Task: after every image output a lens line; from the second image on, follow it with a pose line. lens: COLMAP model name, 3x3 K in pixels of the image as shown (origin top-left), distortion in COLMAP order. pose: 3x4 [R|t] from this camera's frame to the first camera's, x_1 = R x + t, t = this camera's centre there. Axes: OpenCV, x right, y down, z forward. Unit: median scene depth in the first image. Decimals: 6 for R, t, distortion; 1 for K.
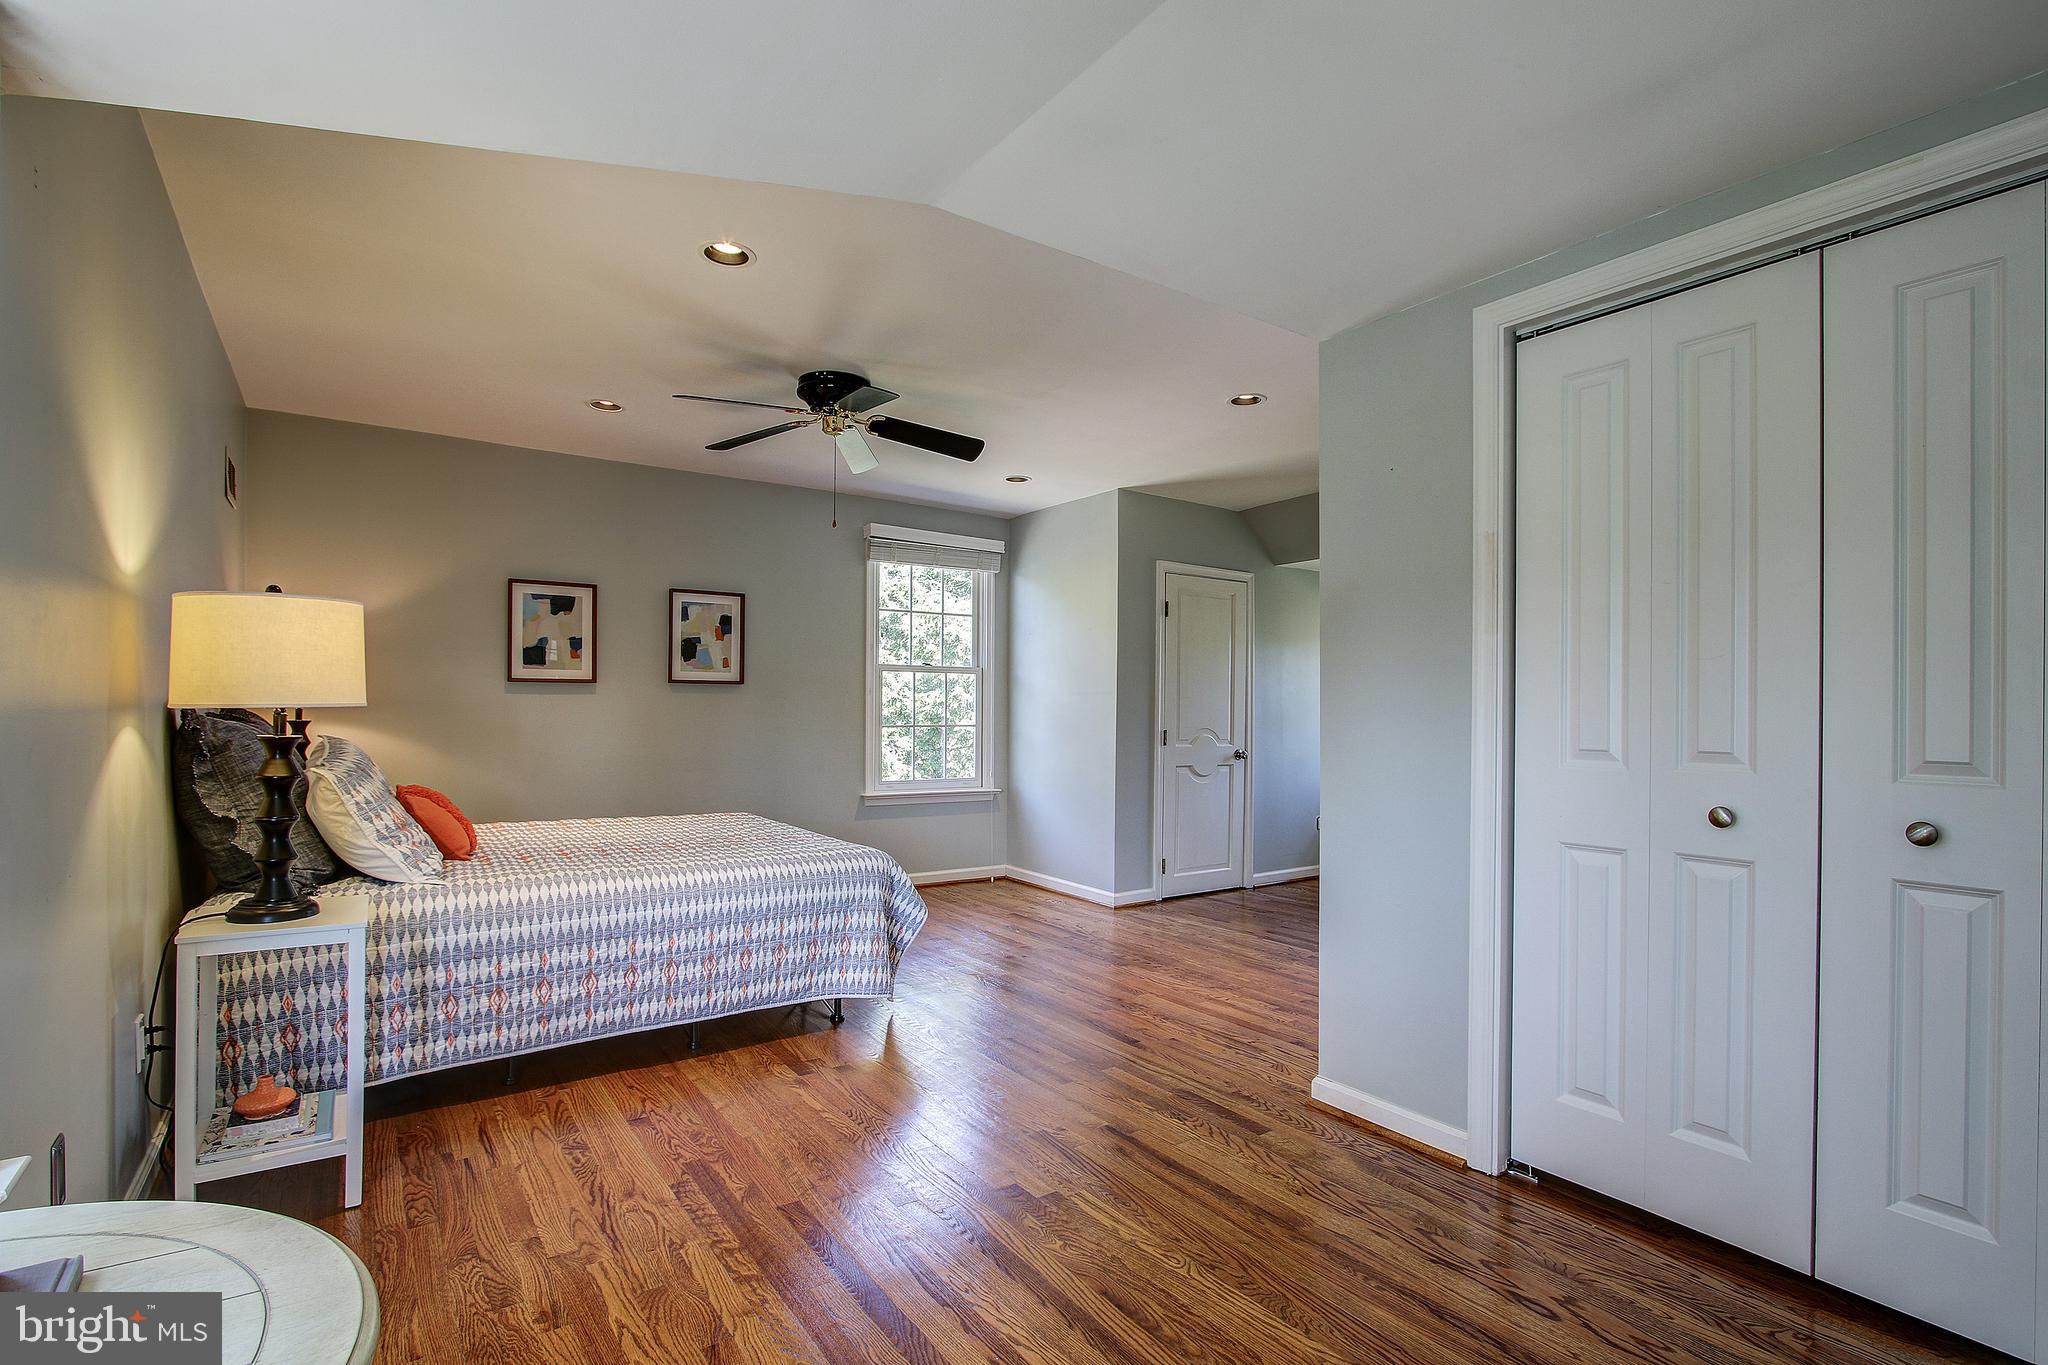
lens RADIAL K [[944.2, 0, 1029.4], [0, 944.2, 705.4], [0, 0, 1]] dist [-0.012394, 0.001541]
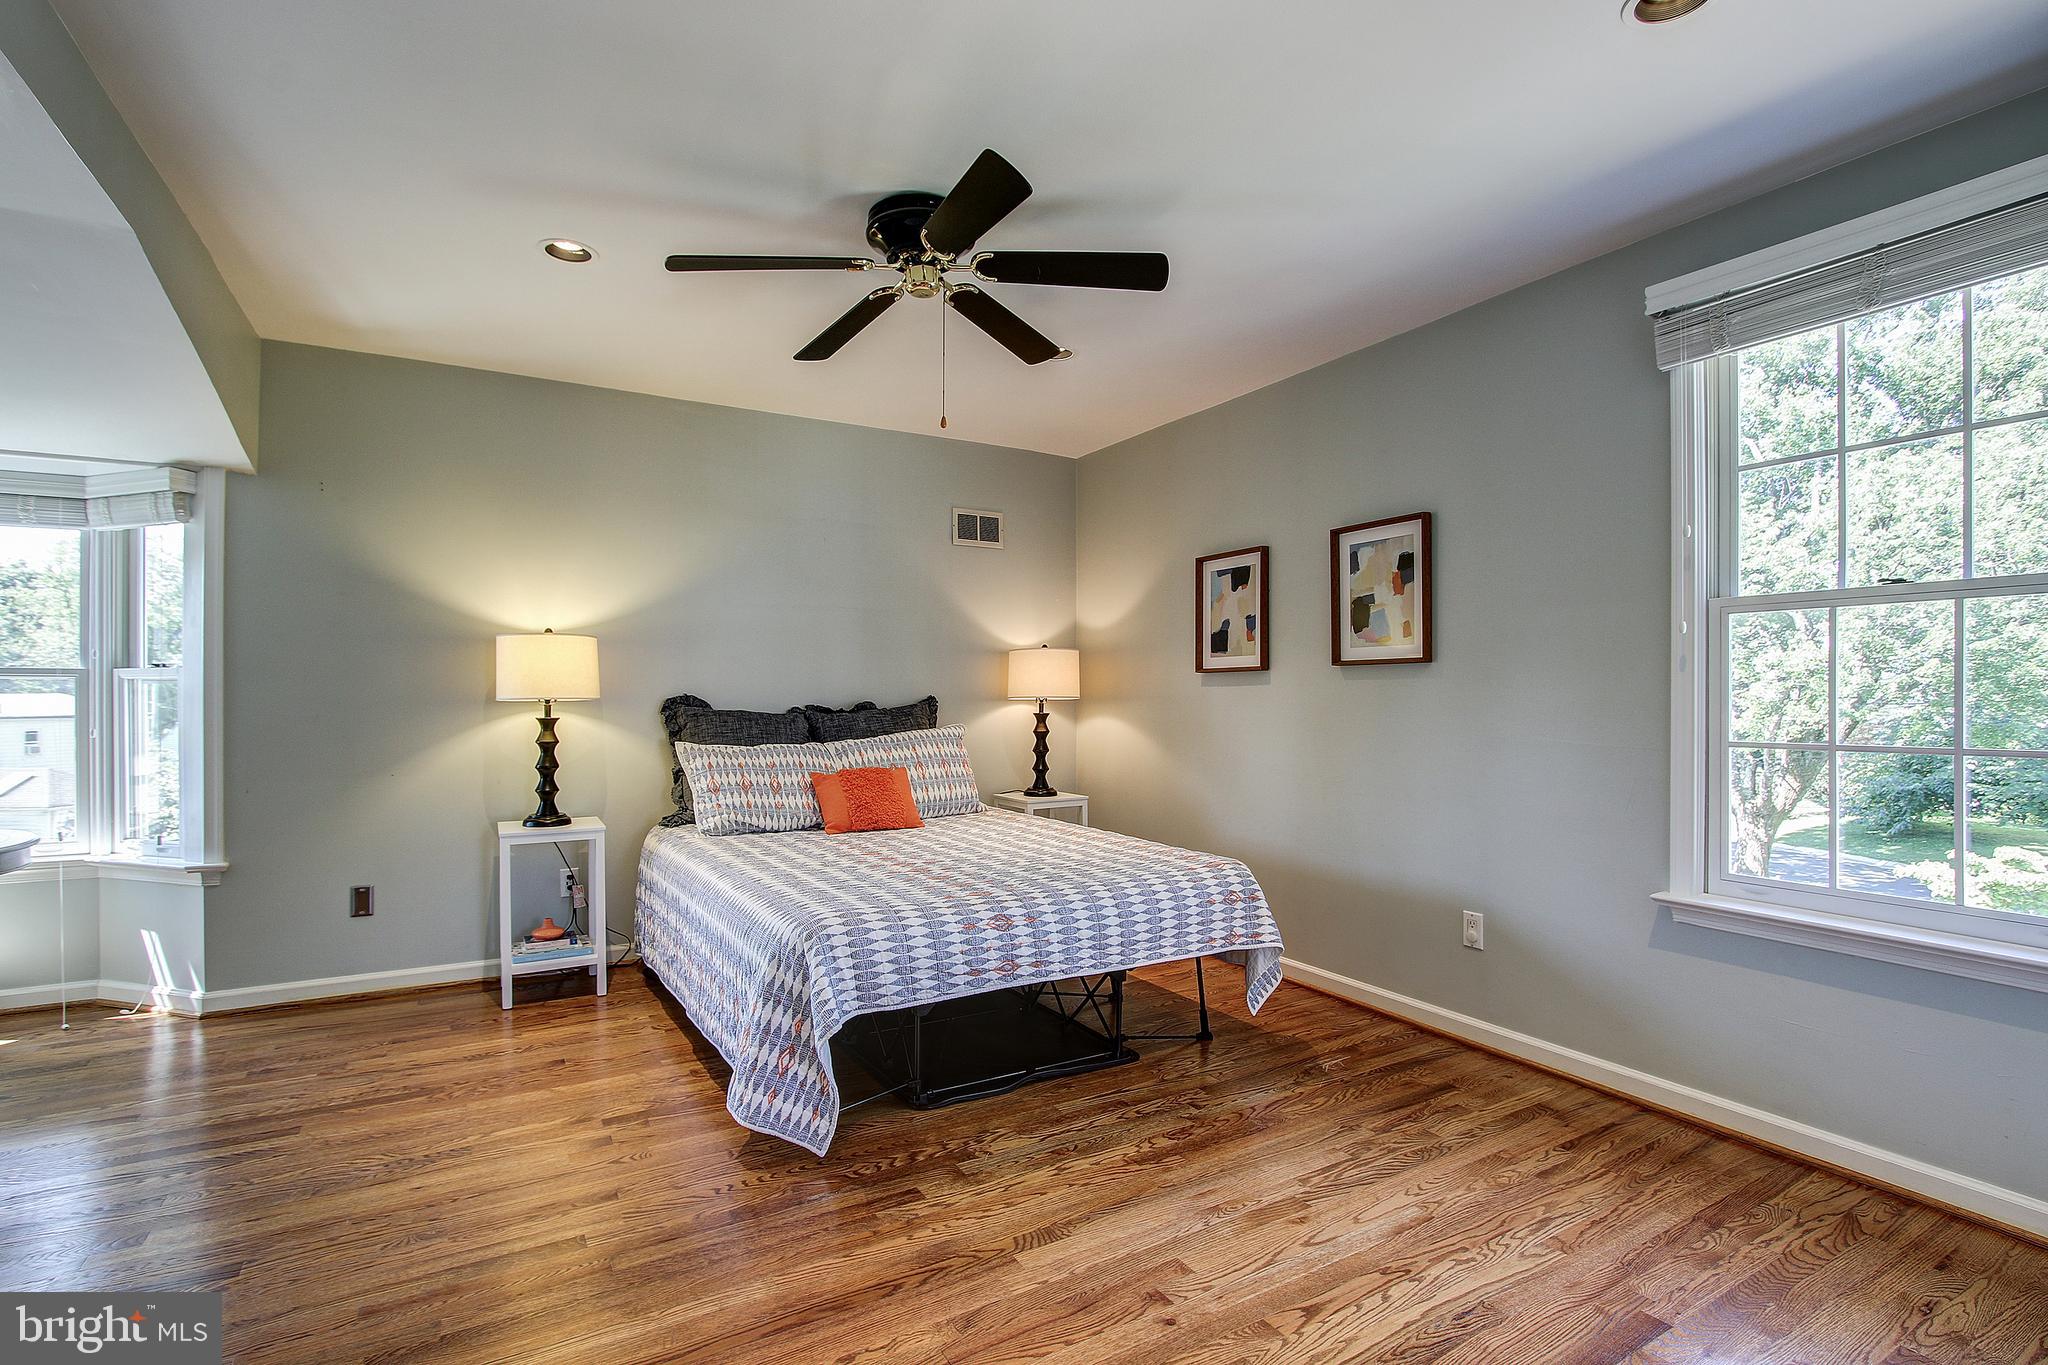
lens RADIAL K [[944.2, 0, 1029.4], [0, 944.2, 705.4], [0, 0, 1]] dist [-0.012394, 0.001541]
pose [[-0.099602, 0.002743, -0.995024, 0.346699], [0.000081, 0.999996, 0.002749, 0.003640], [0.995027, 0.000193, -0.099601, 0.879027]]
